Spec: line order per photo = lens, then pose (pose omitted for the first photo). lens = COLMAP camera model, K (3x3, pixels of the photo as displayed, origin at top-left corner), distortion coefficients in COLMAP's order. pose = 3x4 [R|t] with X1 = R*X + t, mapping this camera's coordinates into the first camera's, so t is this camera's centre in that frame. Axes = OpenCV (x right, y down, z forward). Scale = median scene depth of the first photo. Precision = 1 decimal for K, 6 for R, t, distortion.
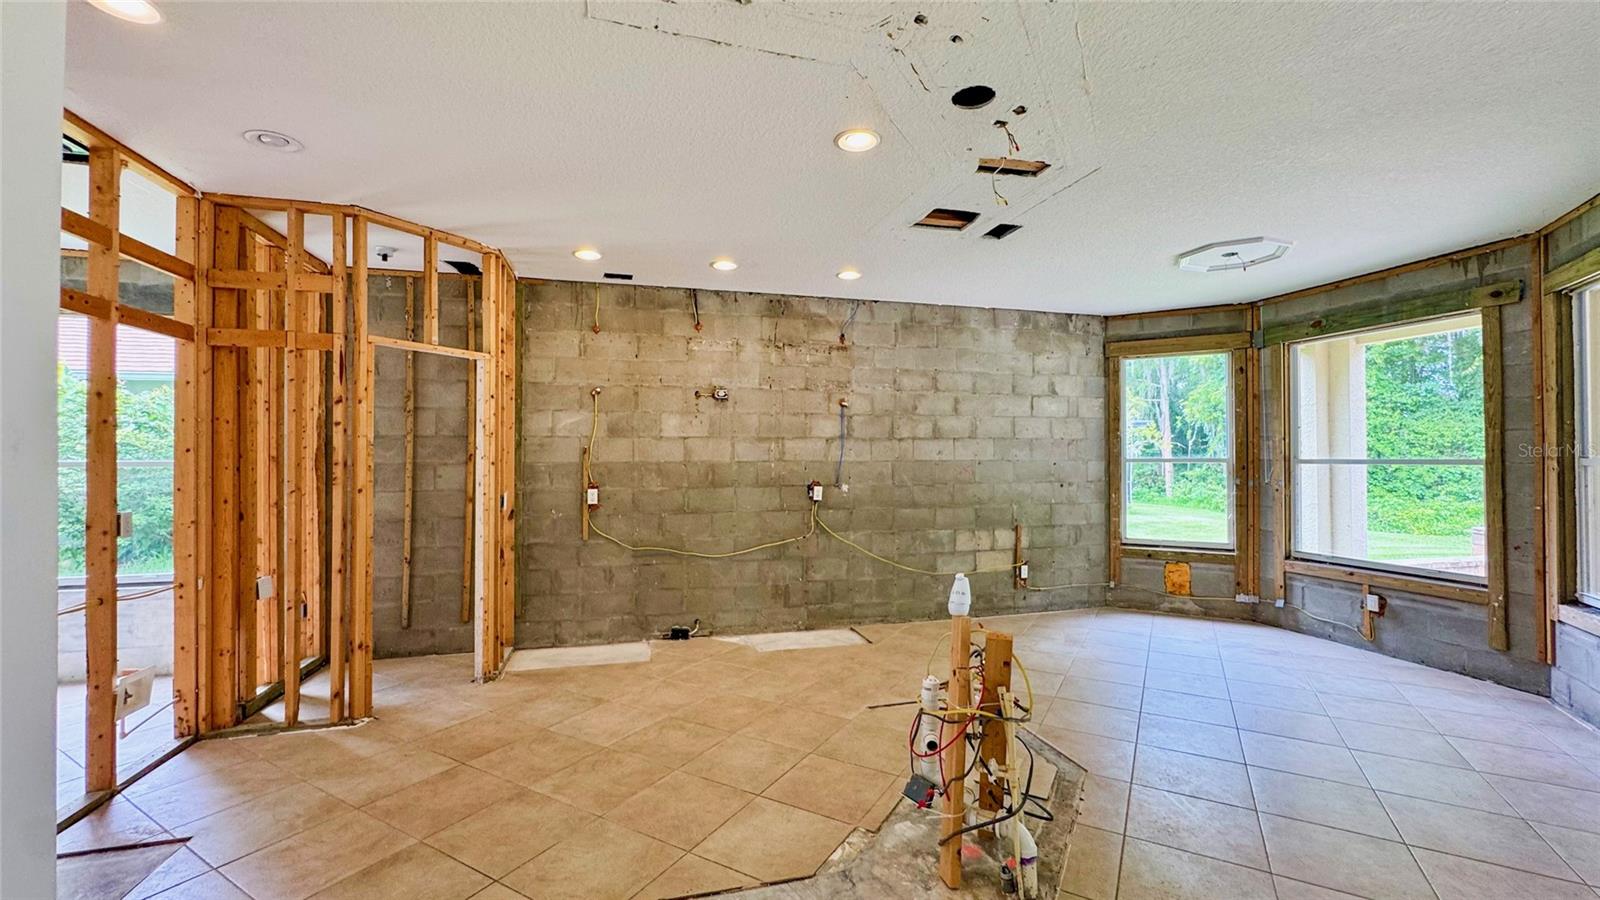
lens RADIAL K [[636.0, 0, 799.9], [0, 636.0, 449.4], [0, 0, 1]] dist [-0.010402, 0.001189]
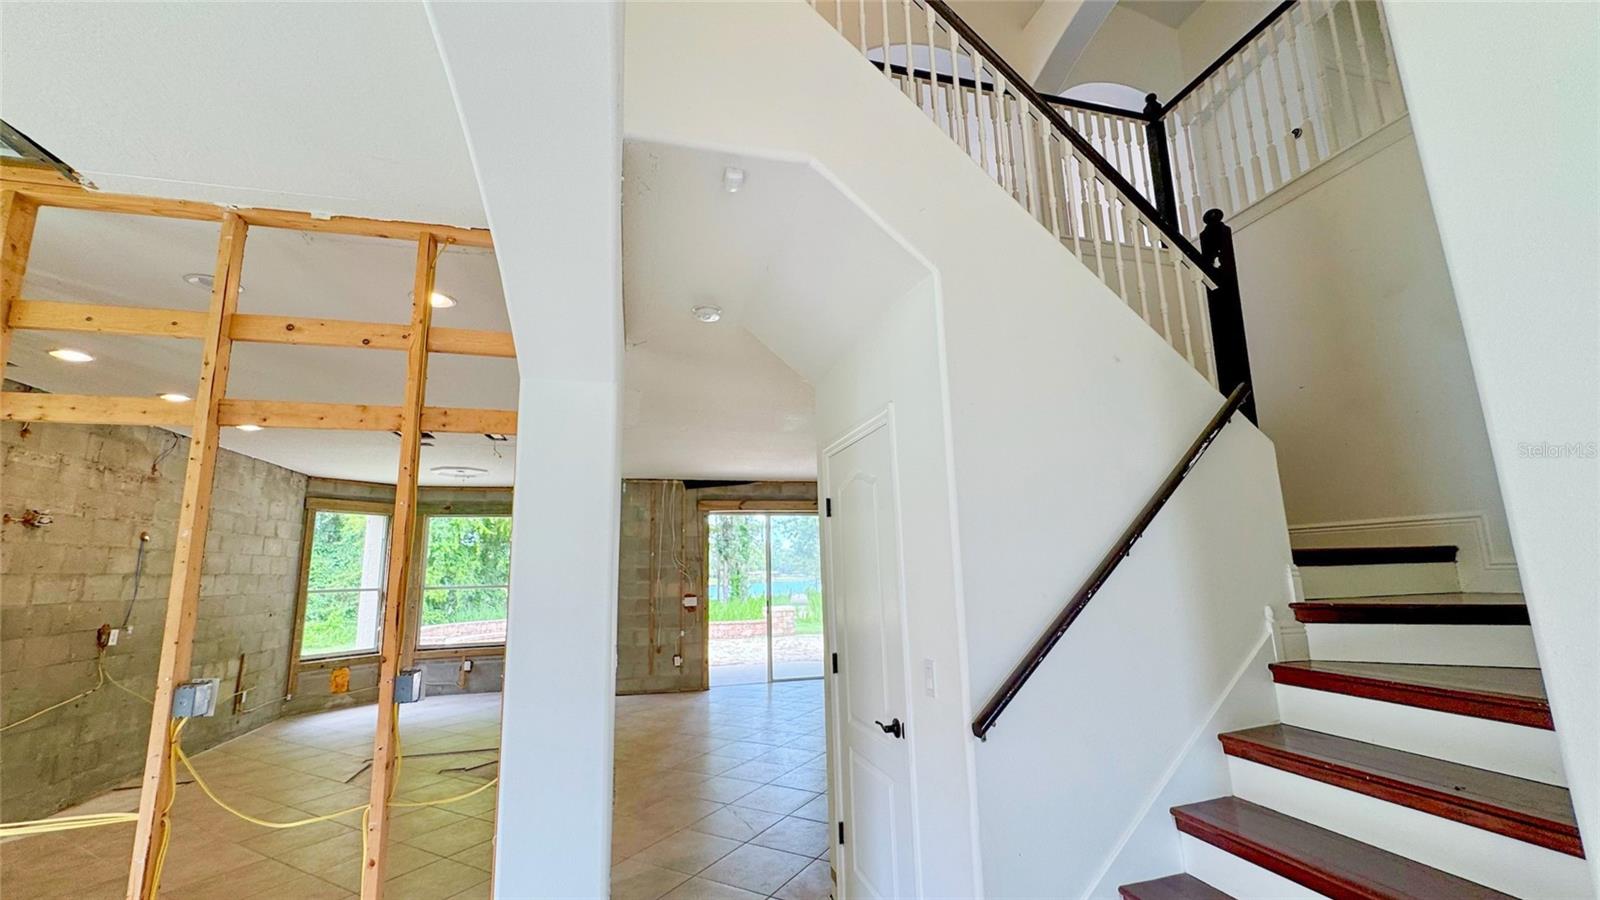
lens RADIAL K [[636.0, 0, 800.0], [0, 636.0, 453.5], [0, 0, 1]] dist [-0.010402, 0.001189]
pose [[-0.001592, 0.184085, 0.982909, -0.874768], [0.013527, 0.982824, -0.184047, -0.009746], [-0.999907, 0.013003, -0.004055, 0.029305]]
